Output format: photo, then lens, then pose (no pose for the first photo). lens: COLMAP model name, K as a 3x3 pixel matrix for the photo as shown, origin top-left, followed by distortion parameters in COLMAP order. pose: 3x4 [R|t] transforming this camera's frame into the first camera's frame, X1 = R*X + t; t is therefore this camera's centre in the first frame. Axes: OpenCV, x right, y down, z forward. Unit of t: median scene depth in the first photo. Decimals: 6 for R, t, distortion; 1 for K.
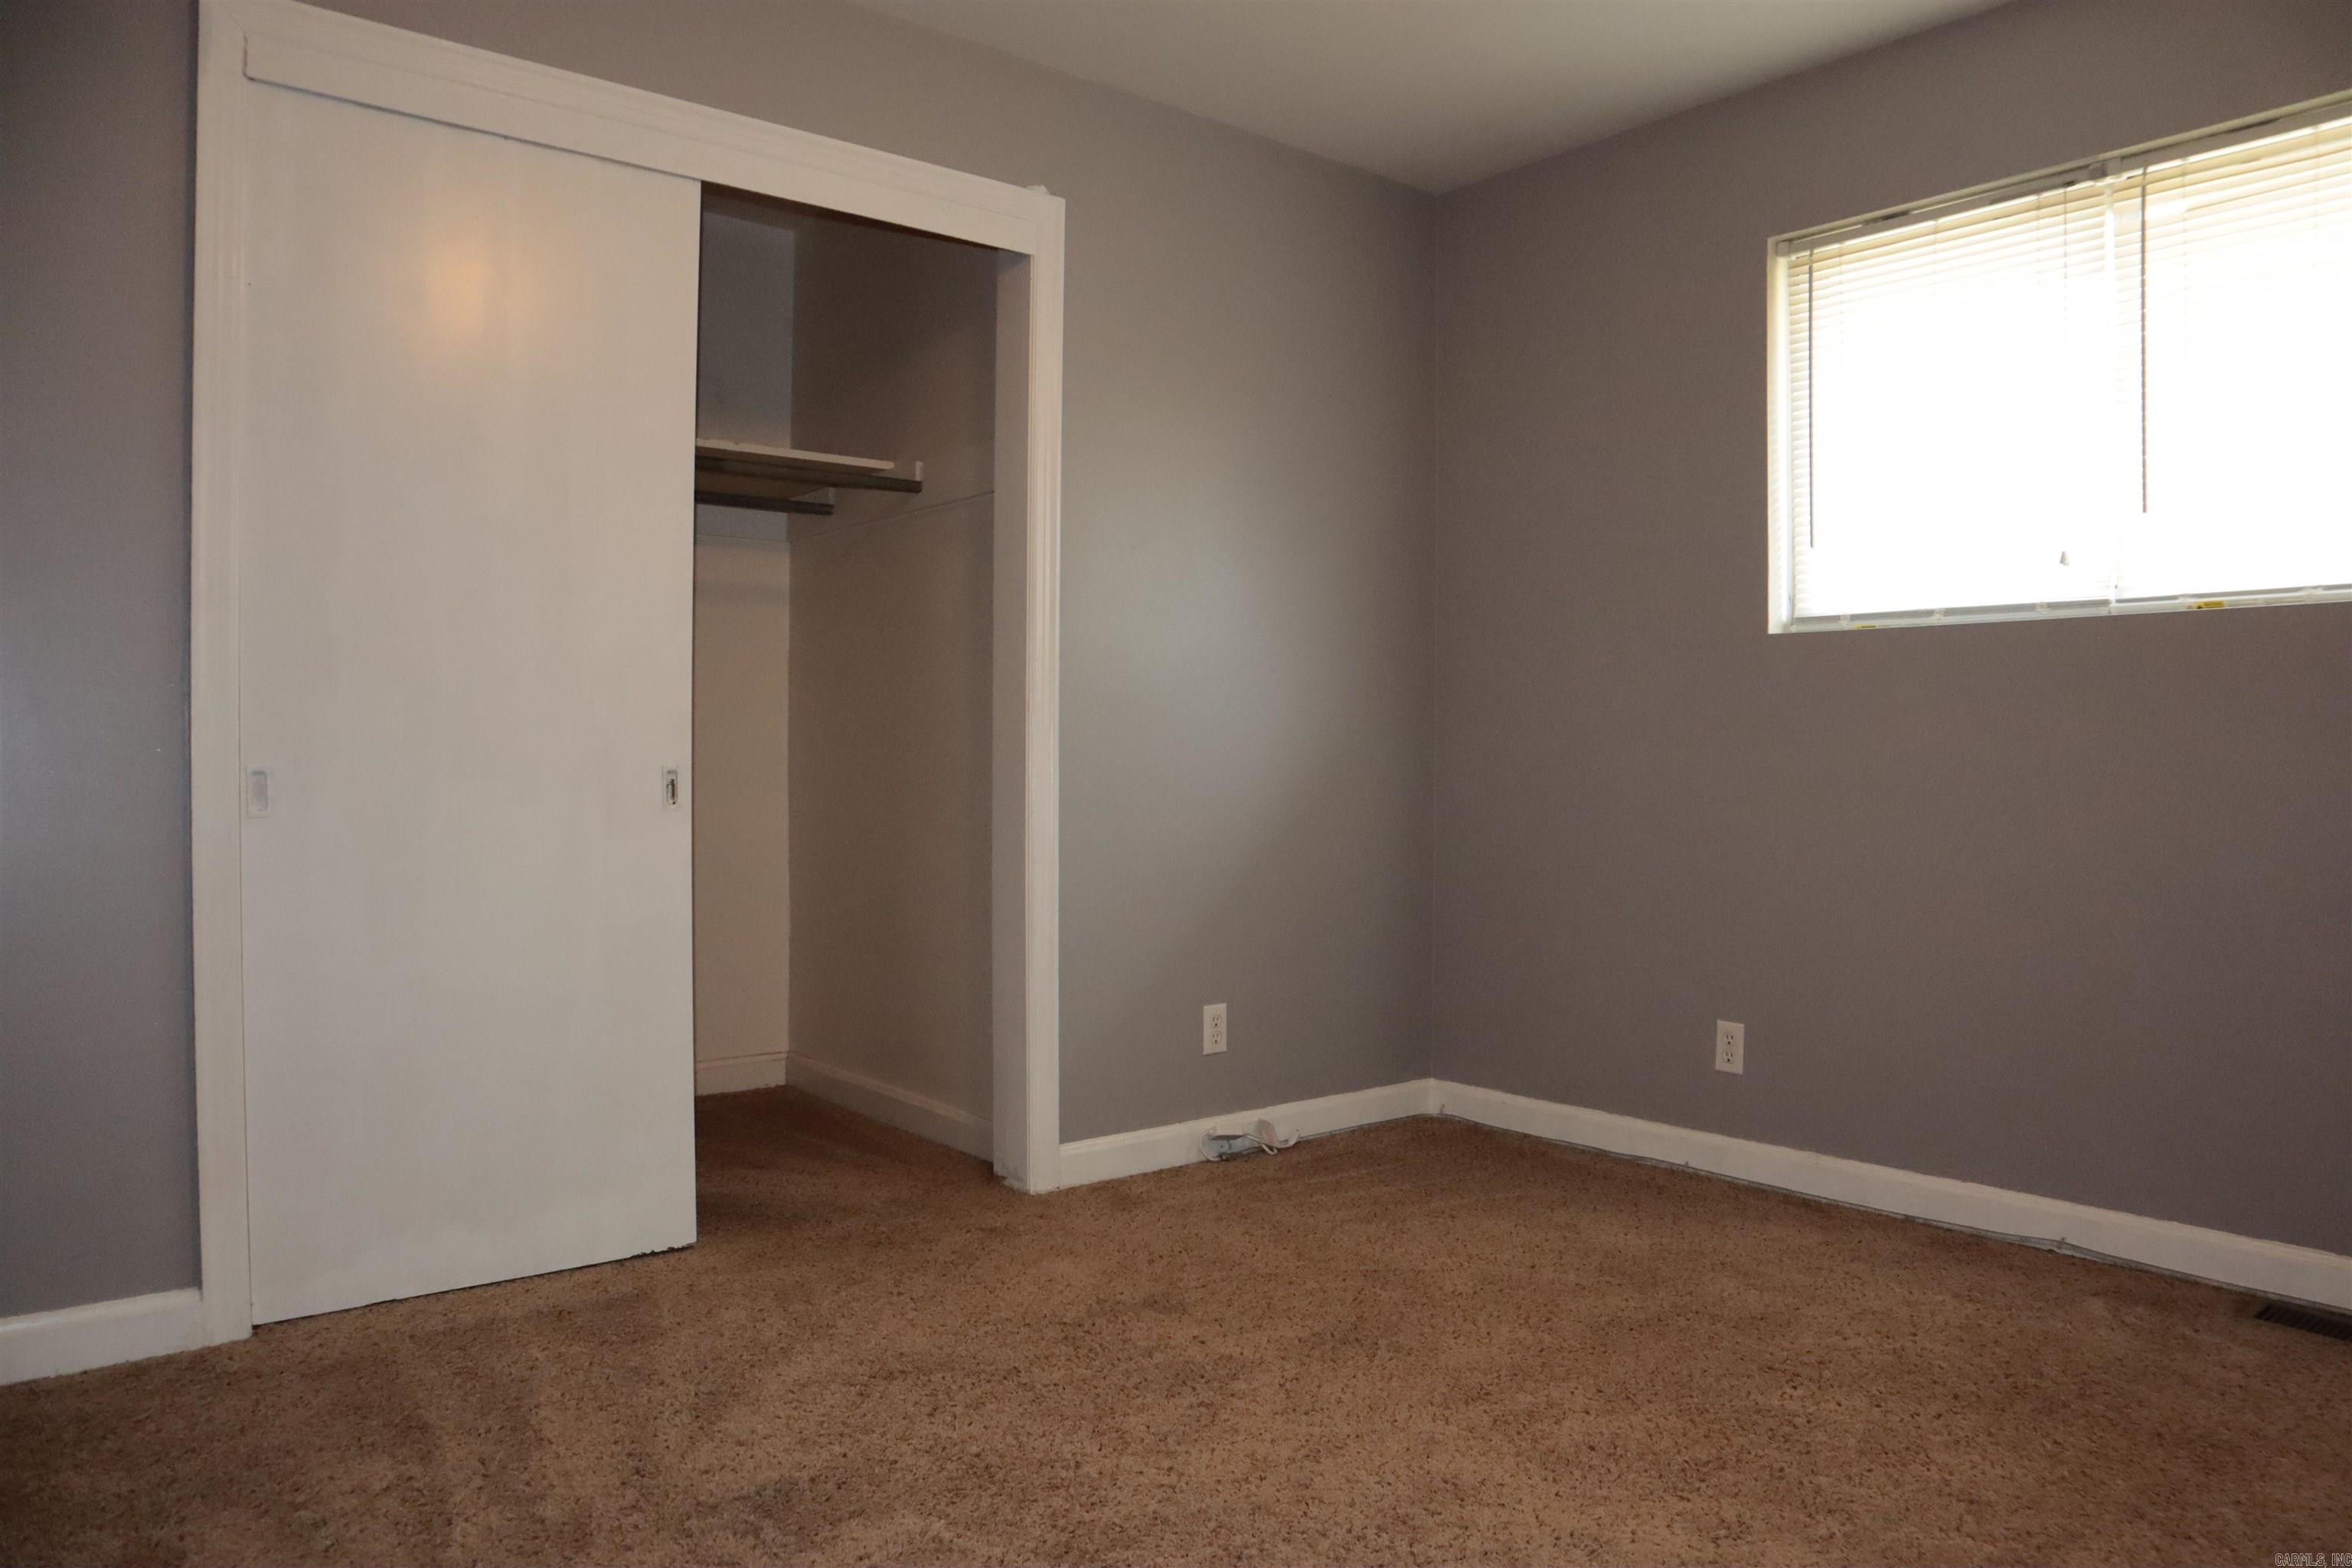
lens RADIAL K [[1630.0, 0, 1191.1], [0, 1630.0, 799.3], [0, 0, 1]] dist [-0.127675, 0.086256]
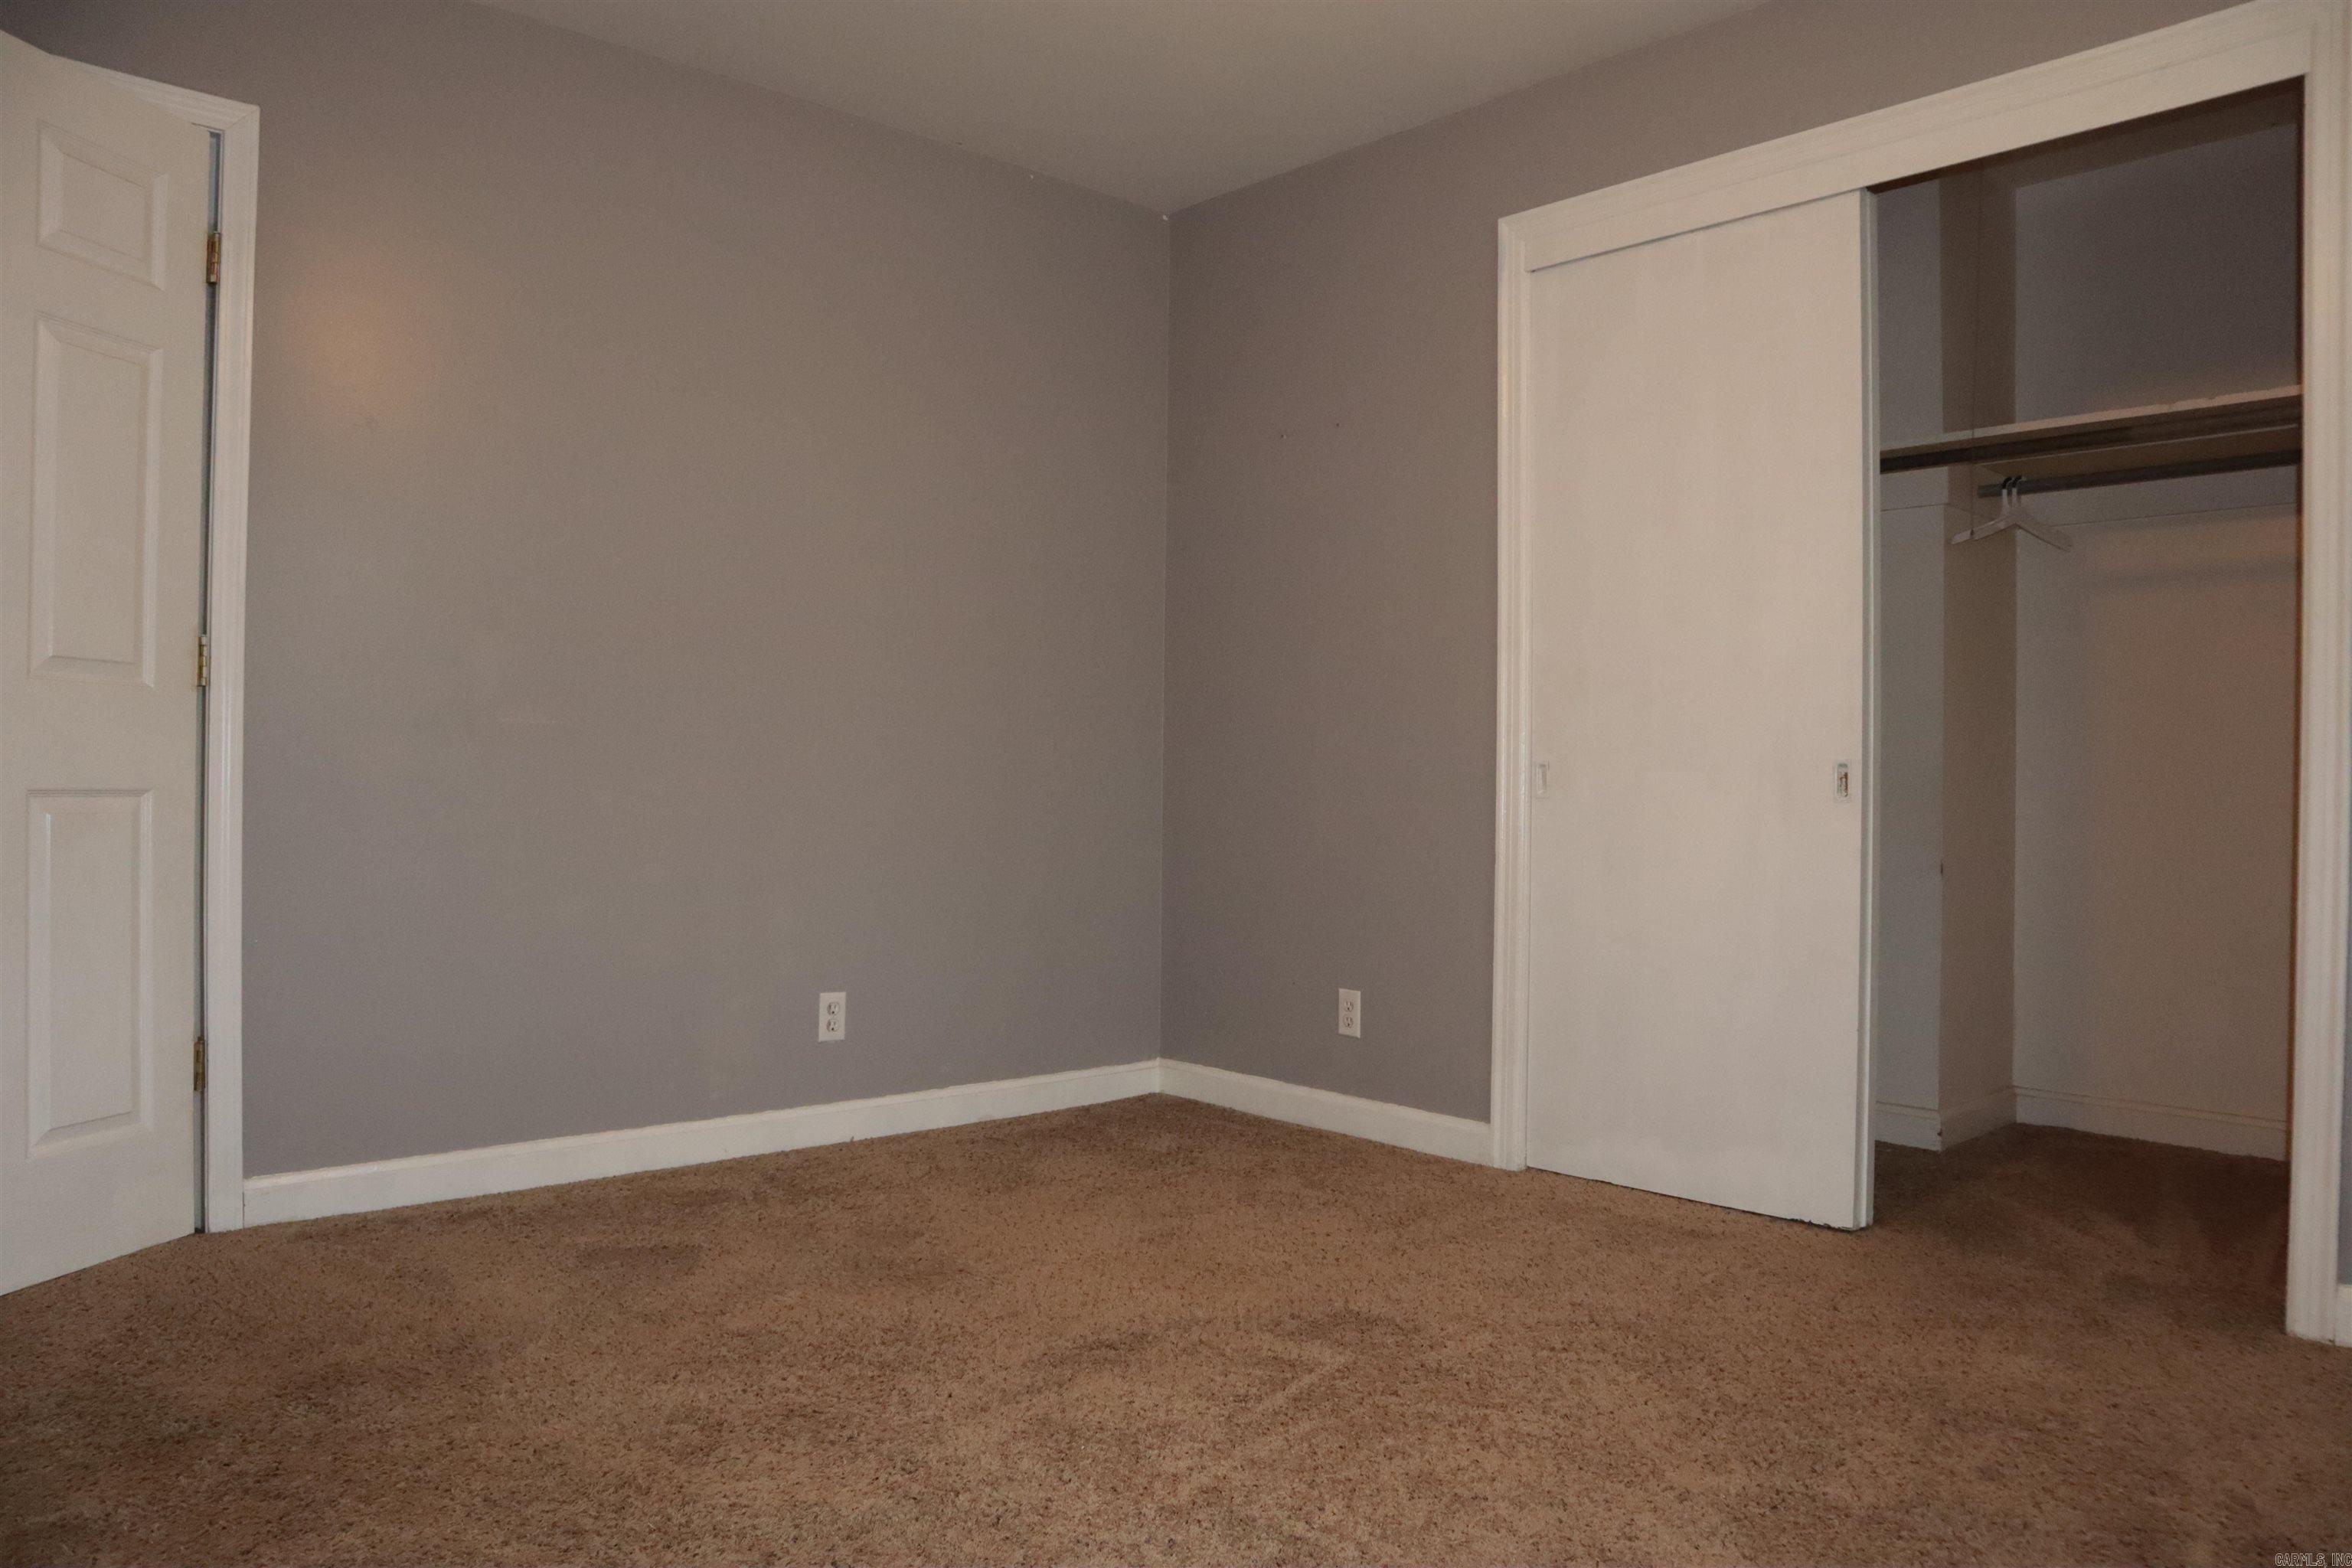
lens RADIAL K [[1636.8, 0, 1188.3], [0, 1636.8, 797.8], [0, 0, 1]] dist [-0.135315, 0.089508]
pose [[0.045002, 0.002074, -0.998985, 0.585989], [-0.034504, 0.999404, 0.000520, 0.015397], [0.998391, 0.034446, 0.045047, 0.451825]]
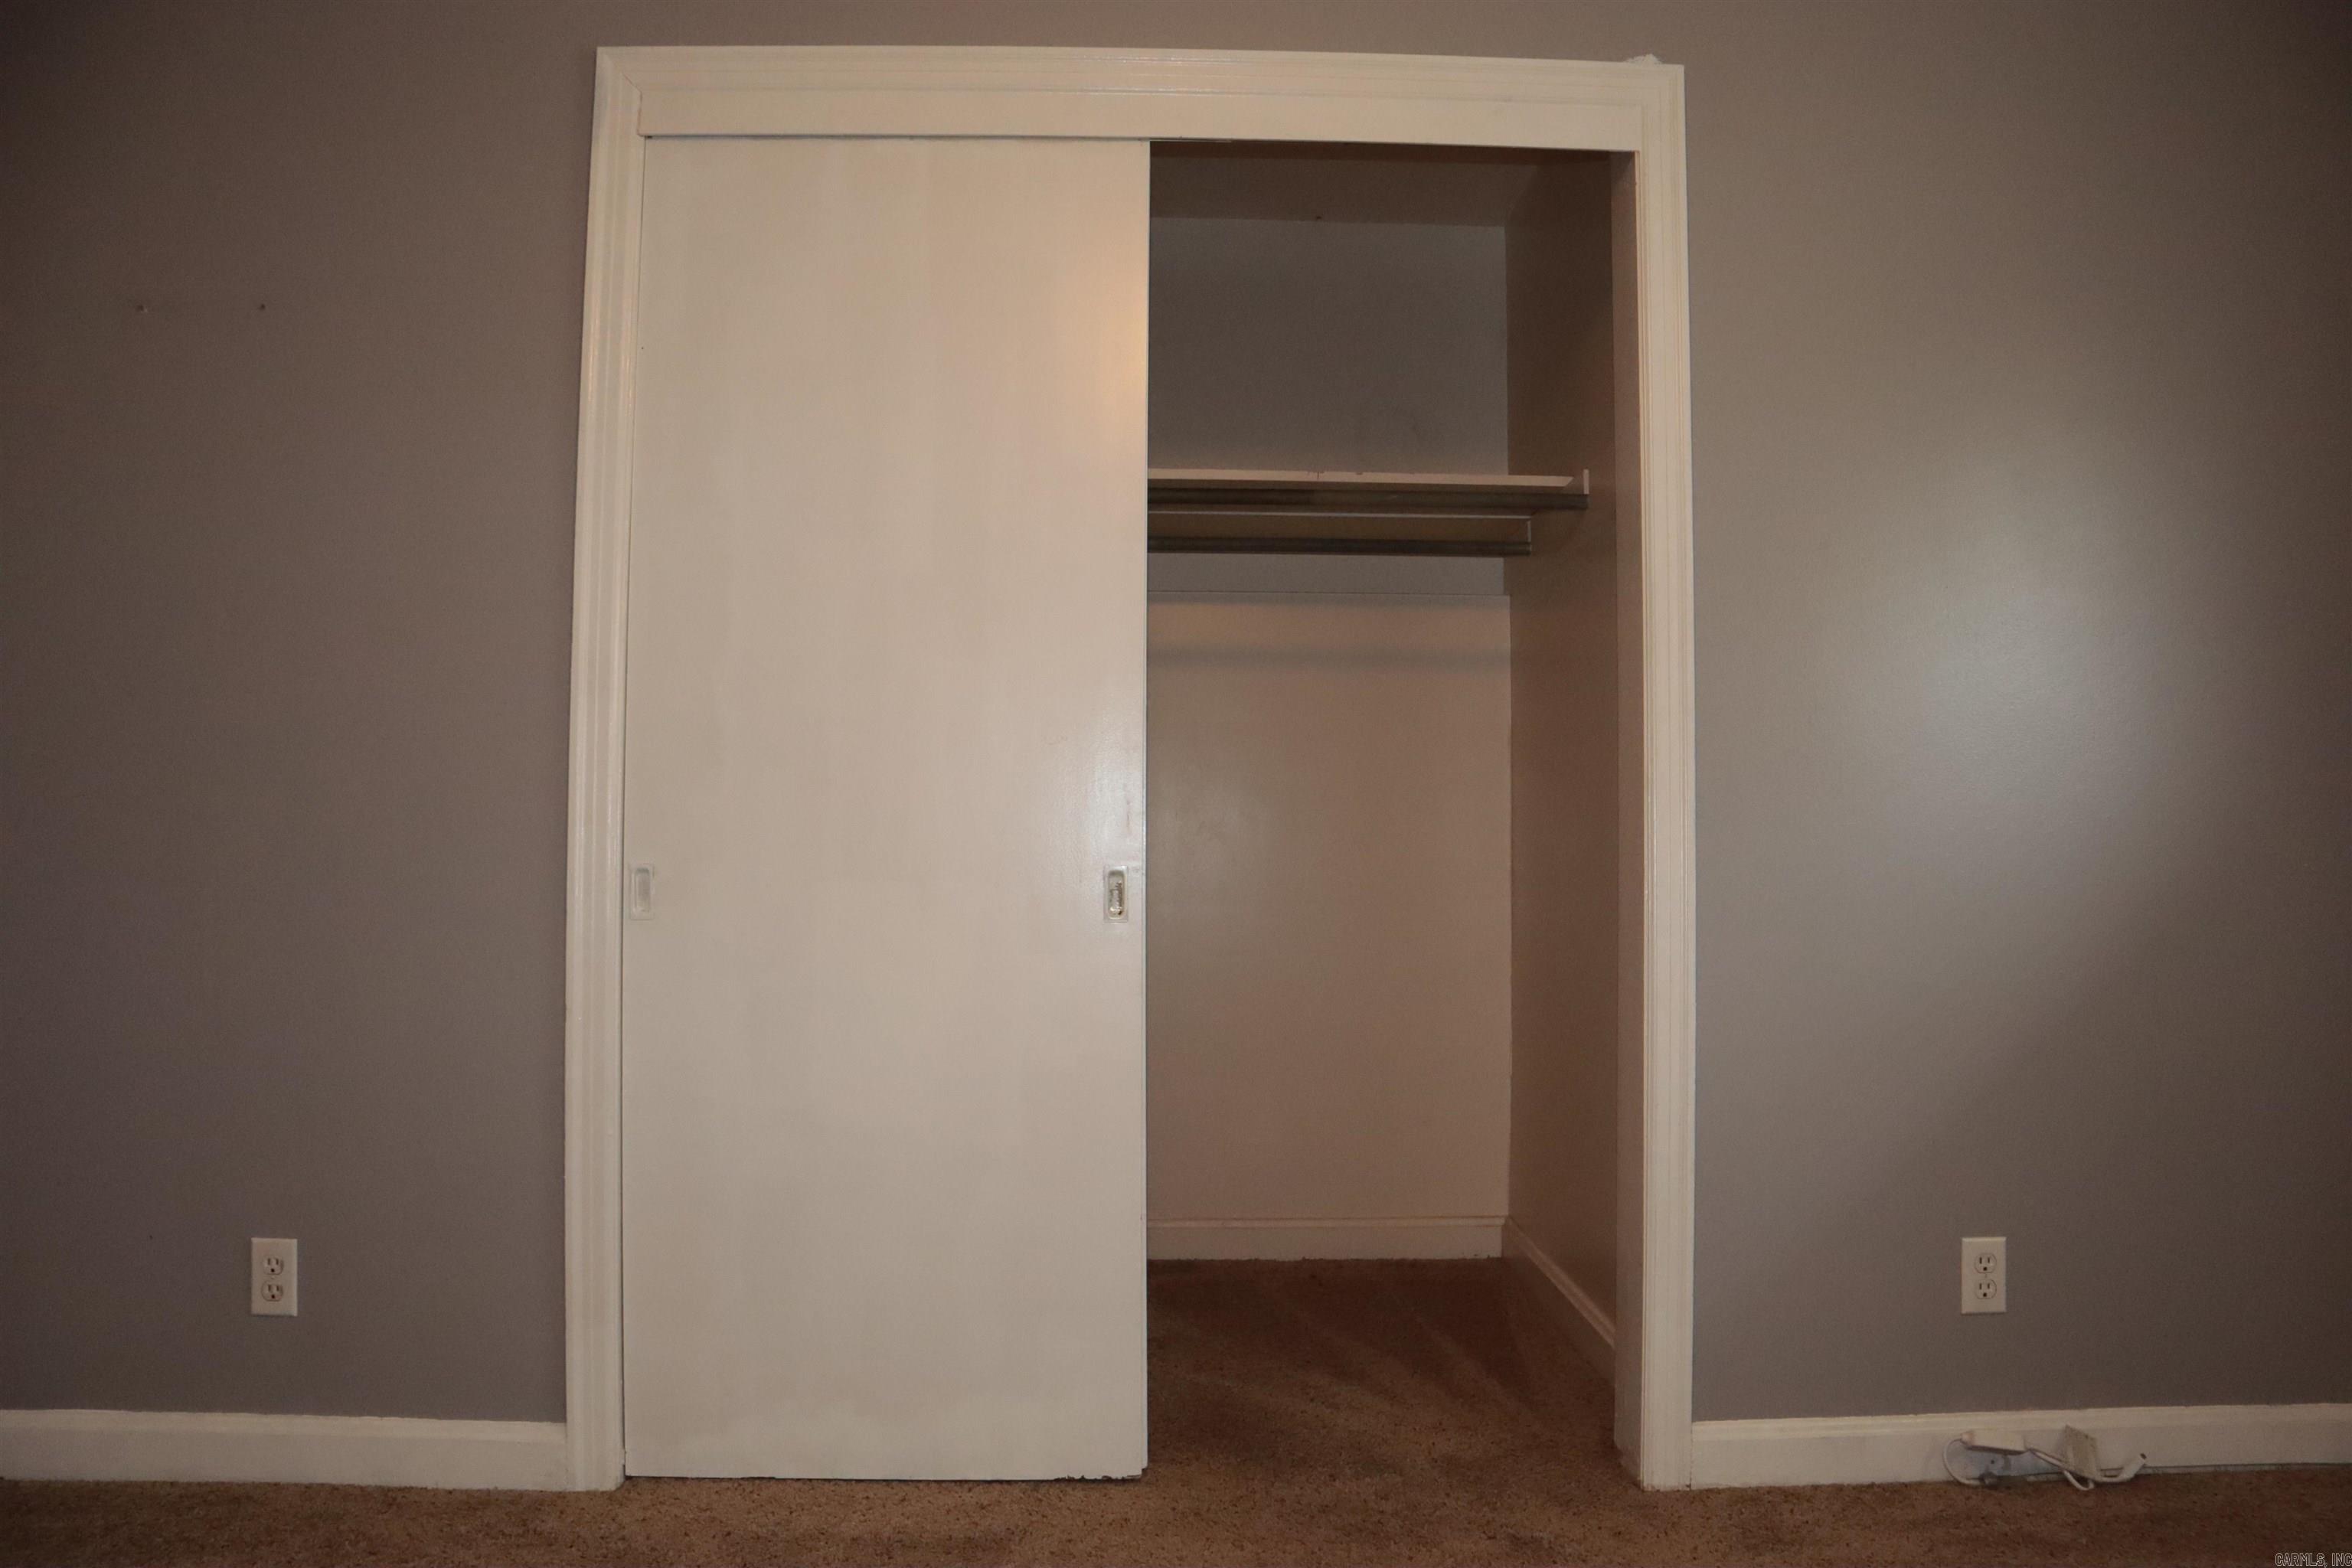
lens RADIAL K [[1636.8, 0, 1188.3], [0, 1636.8, 797.8], [0, 0, 1]] dist [-0.135315, 0.089508]
pose [[0.786226, -0.022040, -0.617546, 0.171286], [-0.016558, 0.998253, -0.056709, -0.007946], [0.617718, 0.054811, 0.784487, 0.329582]]
